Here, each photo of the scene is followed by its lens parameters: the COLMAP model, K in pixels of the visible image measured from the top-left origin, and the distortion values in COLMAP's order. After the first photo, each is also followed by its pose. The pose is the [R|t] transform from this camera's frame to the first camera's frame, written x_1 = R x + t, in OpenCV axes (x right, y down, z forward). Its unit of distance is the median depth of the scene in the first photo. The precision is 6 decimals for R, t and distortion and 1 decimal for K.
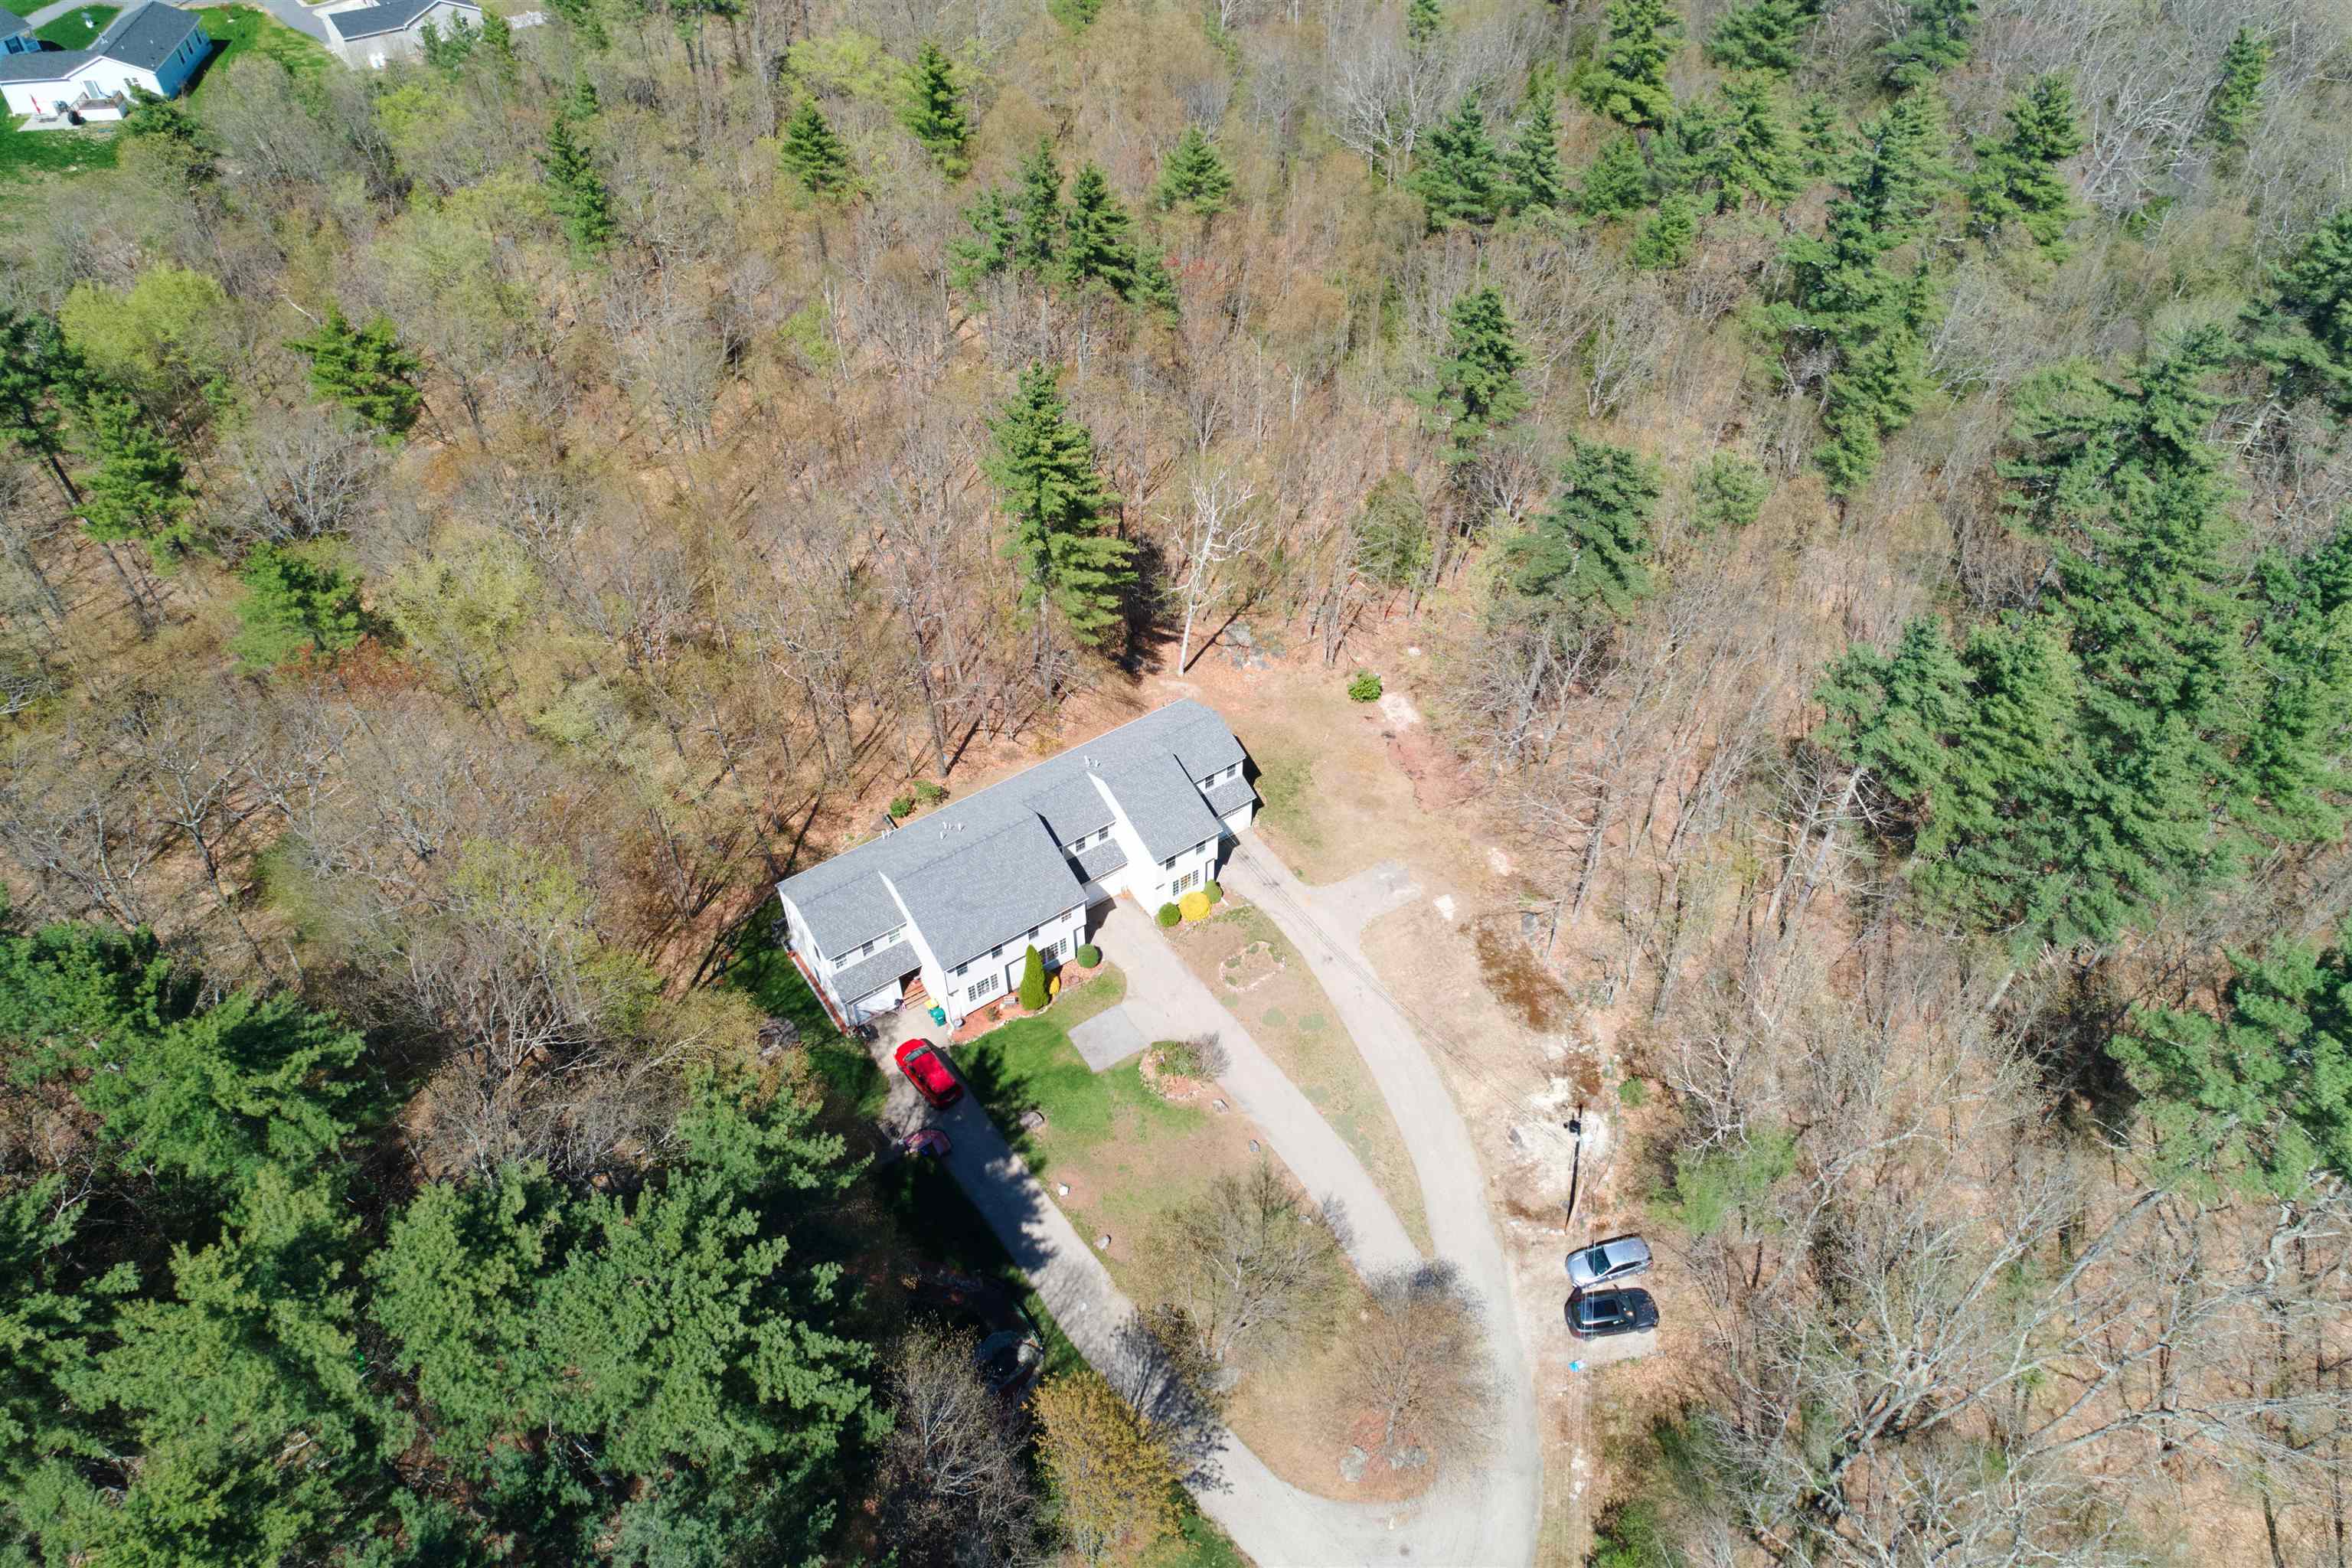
lens RADIAL K [[1504.7, 0, 1184.3], [0, 1504.7, 786.4], [0, 0, 1]] dist [0.002260, 0.002481]
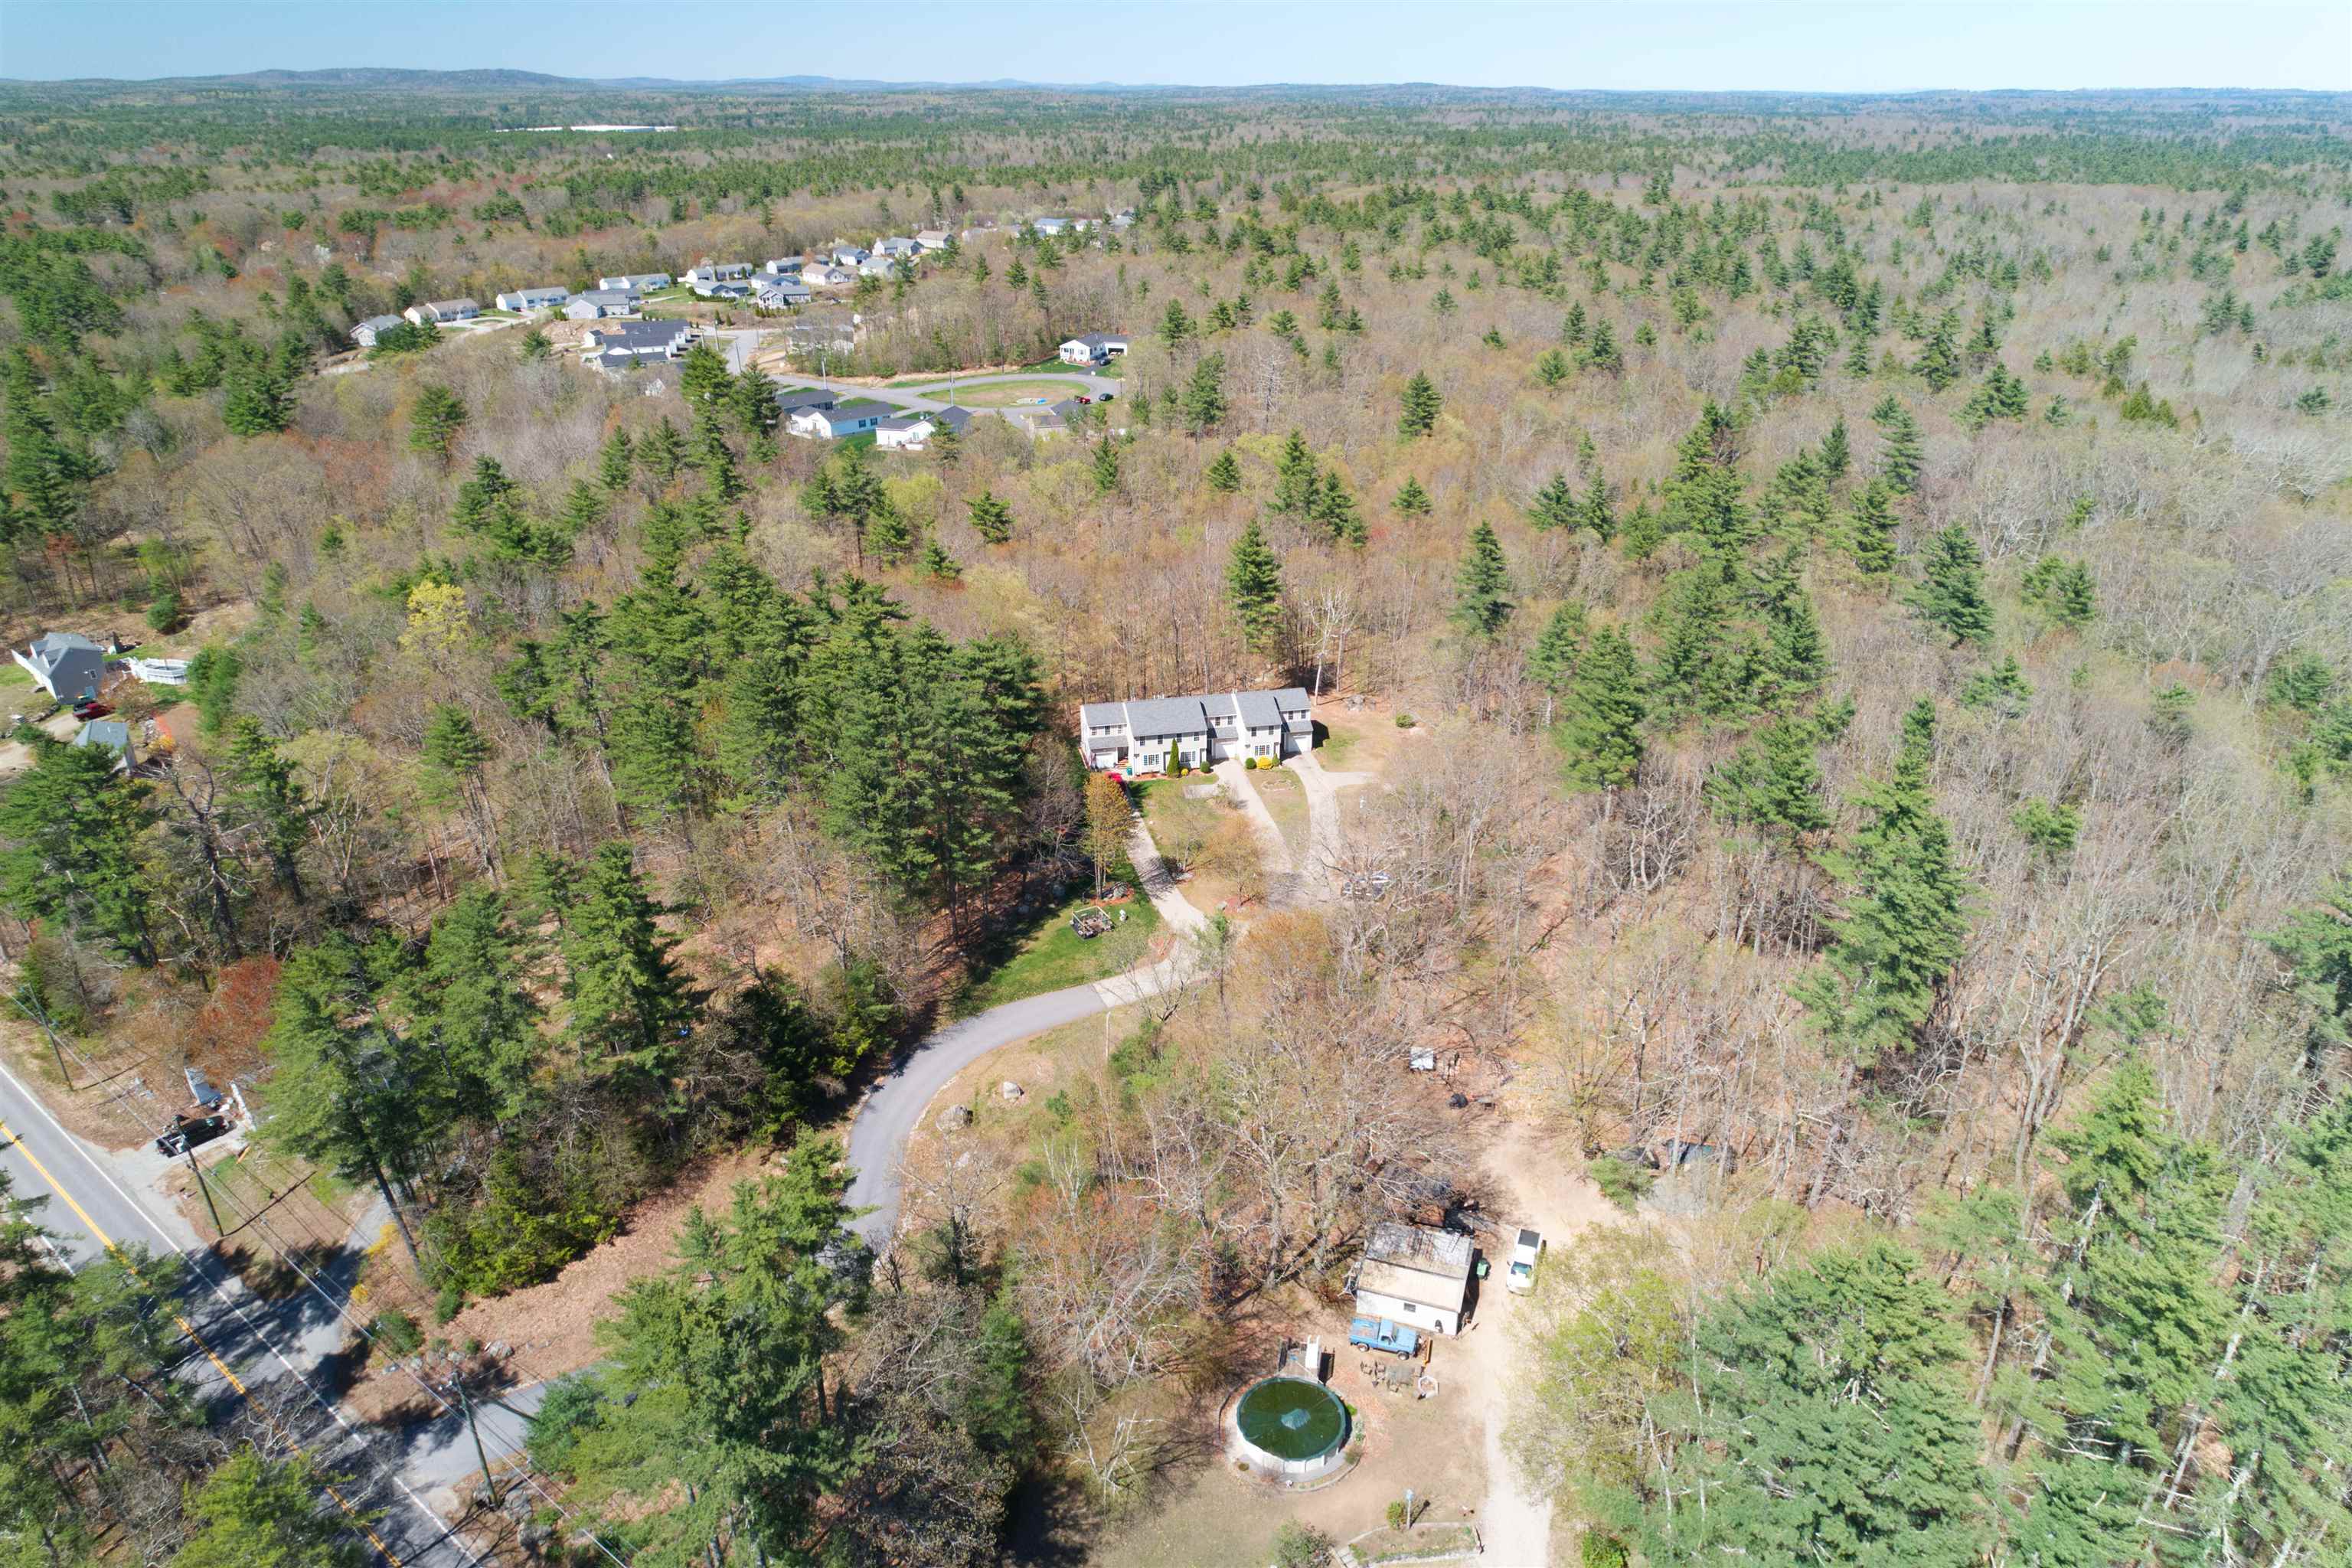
lens RADIAL K [[1504.7, 0, 1181.2], [0, 1504.7, 784.8], [0, 0, 1]] dist [0.002260, 0.002481]
pose [[0.919886, 0.160664, -0.357767, 0.694831], [-0.270728, 0.920157, -0.282874, 0.777937], [0.283755, 0.357070, 0.889935, -0.909125]]
